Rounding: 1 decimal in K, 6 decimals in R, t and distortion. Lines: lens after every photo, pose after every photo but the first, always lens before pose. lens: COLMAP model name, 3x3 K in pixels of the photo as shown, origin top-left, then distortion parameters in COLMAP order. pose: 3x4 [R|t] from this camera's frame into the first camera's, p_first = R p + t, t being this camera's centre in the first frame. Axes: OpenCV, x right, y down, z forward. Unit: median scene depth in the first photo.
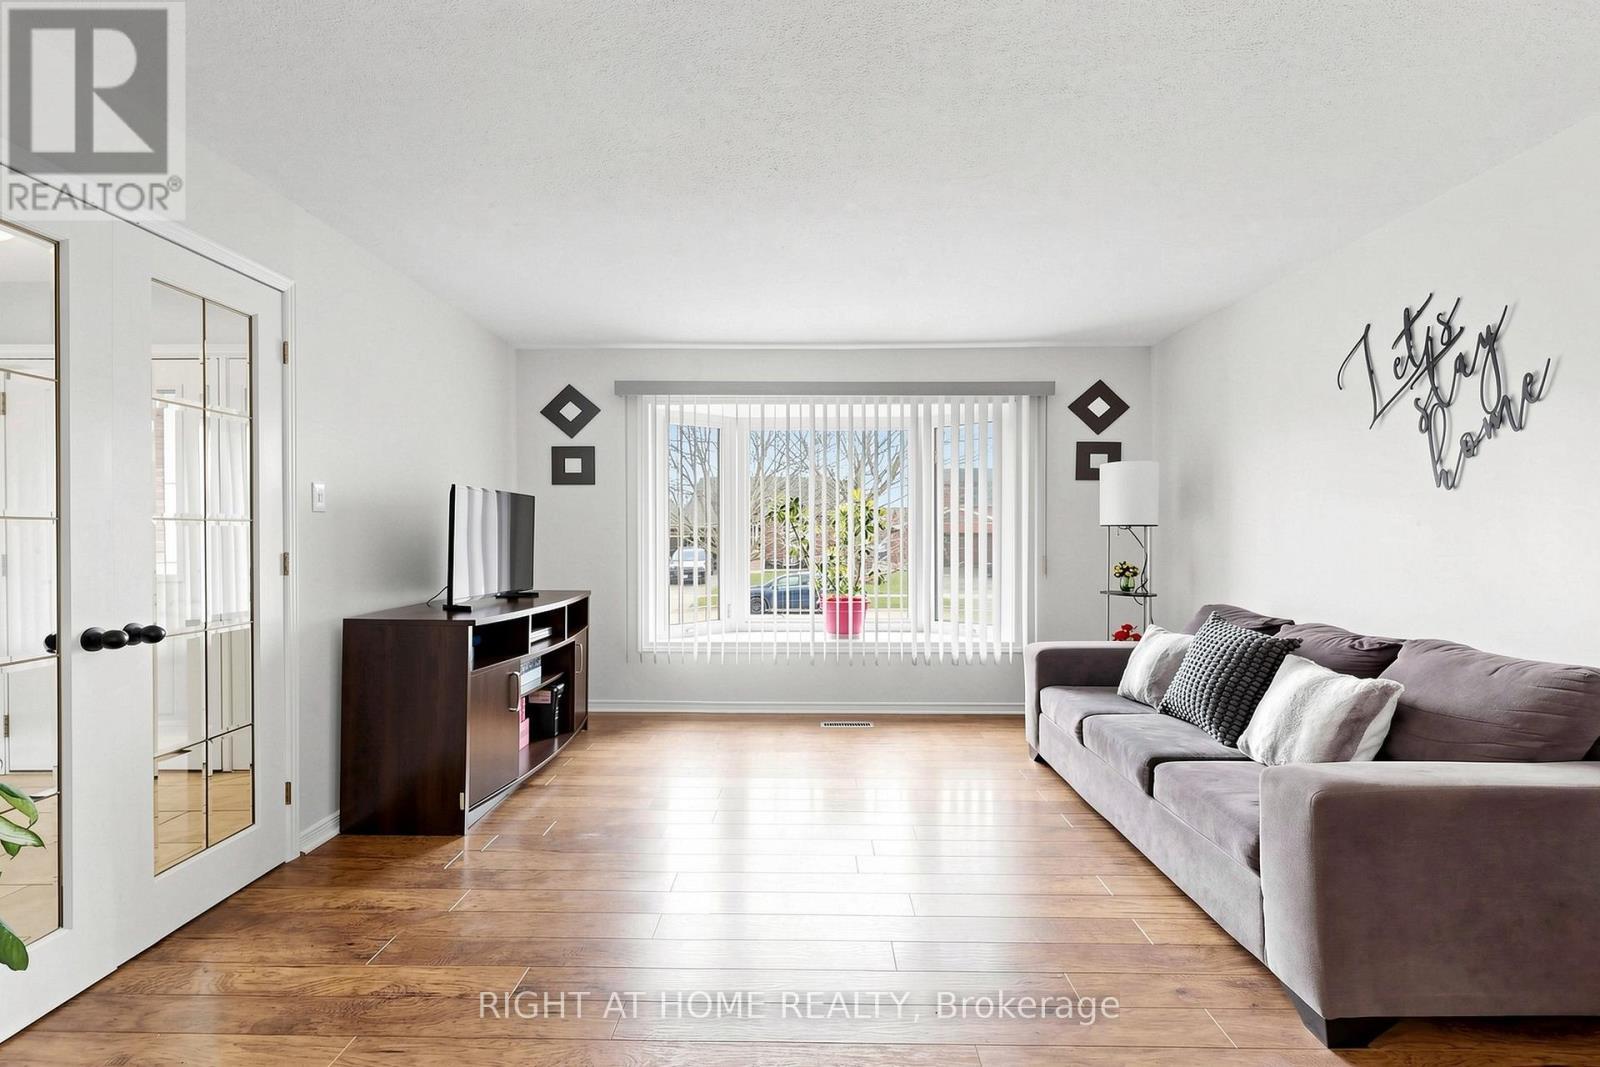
lens RADIAL K [[752.8, 0, 788.0], [0, 752.8, 524.3], [0, 0, 1]] dist [0.000175, -0.000793]
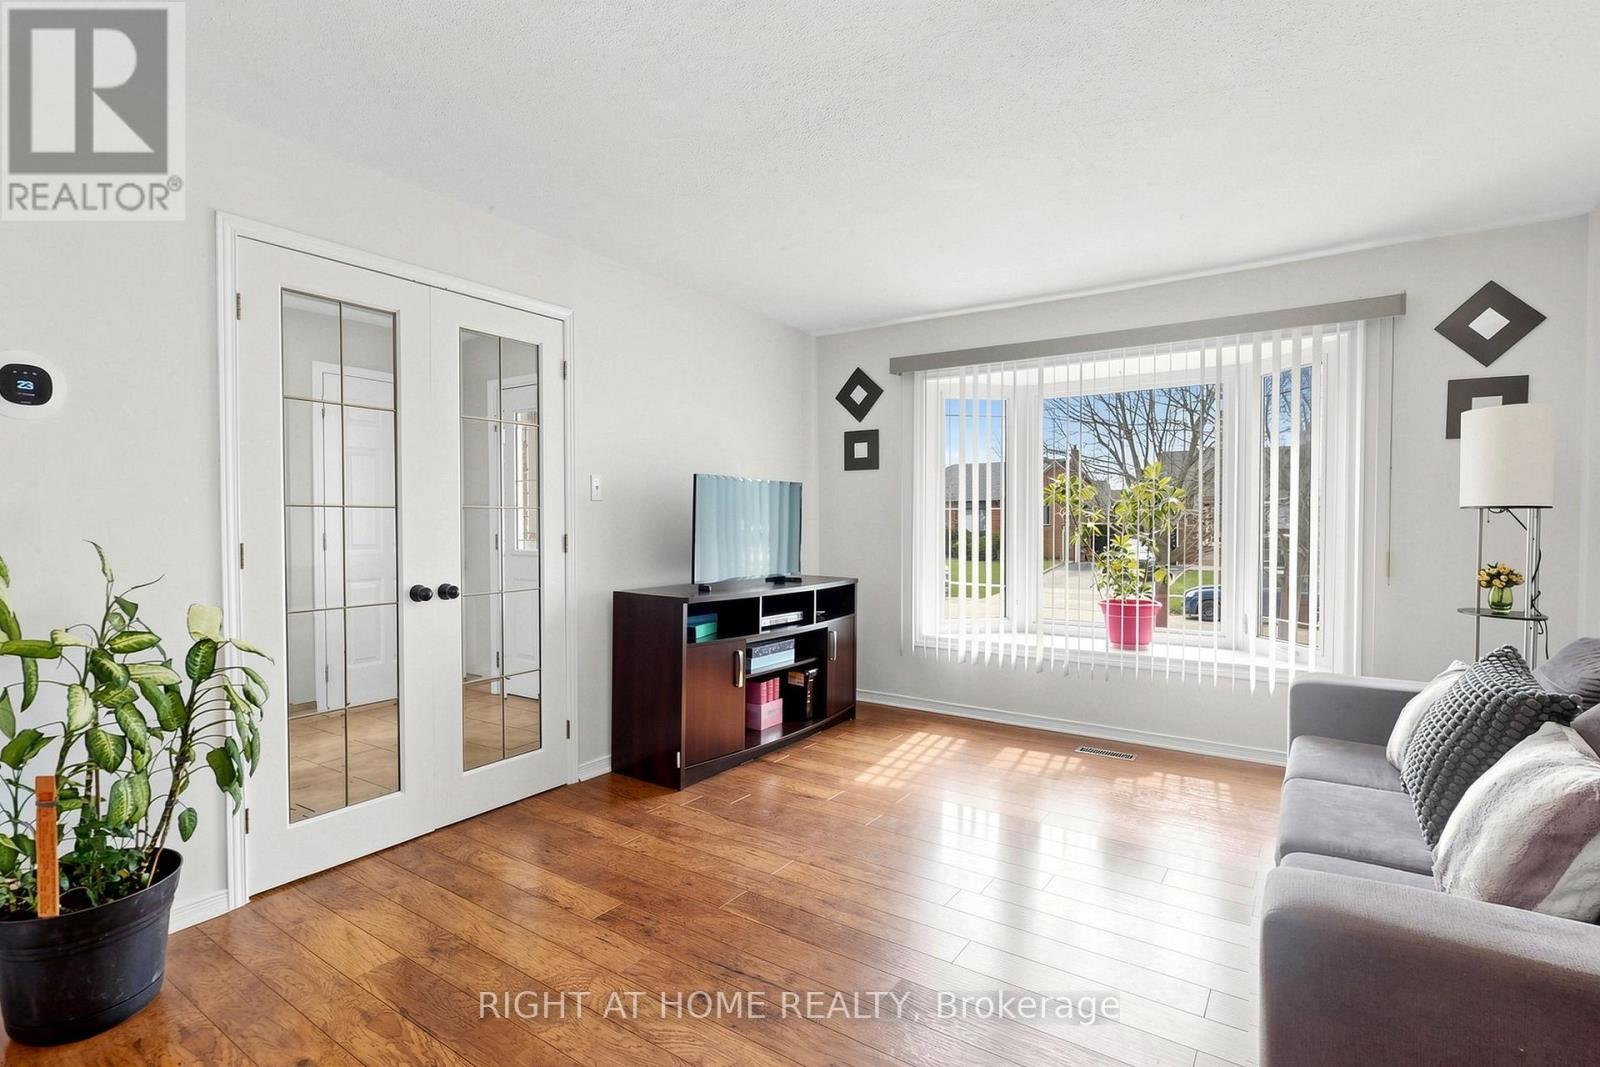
lens RADIAL K [[819.3, 0, 755.0], [0, 819.3, 524.1], [0, 0, 1]] dist [-0.001991, 0.000627]
pose [[0.822854, 0.004364, -0.568236, 0.287727], [0.004944, 0.999878, 0.014838, 0.002466], [0.568231, -0.015019, 0.822732, 0.062468]]
